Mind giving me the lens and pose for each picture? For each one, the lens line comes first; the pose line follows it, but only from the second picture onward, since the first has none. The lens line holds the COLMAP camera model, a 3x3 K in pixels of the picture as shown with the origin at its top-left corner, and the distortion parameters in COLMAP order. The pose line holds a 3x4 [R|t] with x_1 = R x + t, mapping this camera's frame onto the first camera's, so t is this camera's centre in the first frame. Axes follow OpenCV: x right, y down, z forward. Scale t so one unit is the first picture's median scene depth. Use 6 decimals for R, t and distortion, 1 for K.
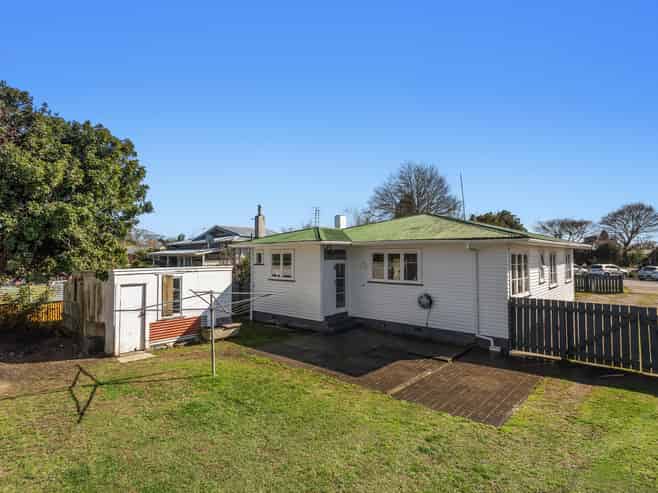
lens RADIAL K [[371.0, 0, 326.8], [0, 371.0, 237.1], [0, 0, 1]] dist [0.017481, 0.000341]
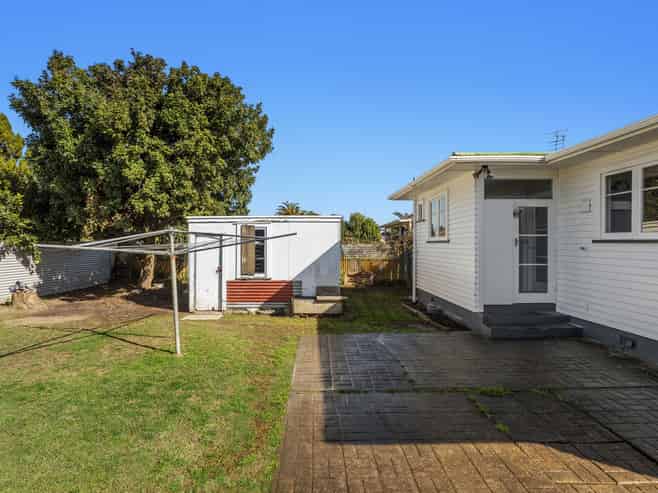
lens RADIAL K [[371.0, 0, 326.8], [0, 371.0, 237.1], [0, 0, 1]] dist [0.017481, 0.000341]
pose [[0.665587, -0.015029, -0.746169, 0.284282], [0.036381, 0.999262, 0.012325, 0.120368], [0.745433, -0.035350, 0.665643, 0.568178]]
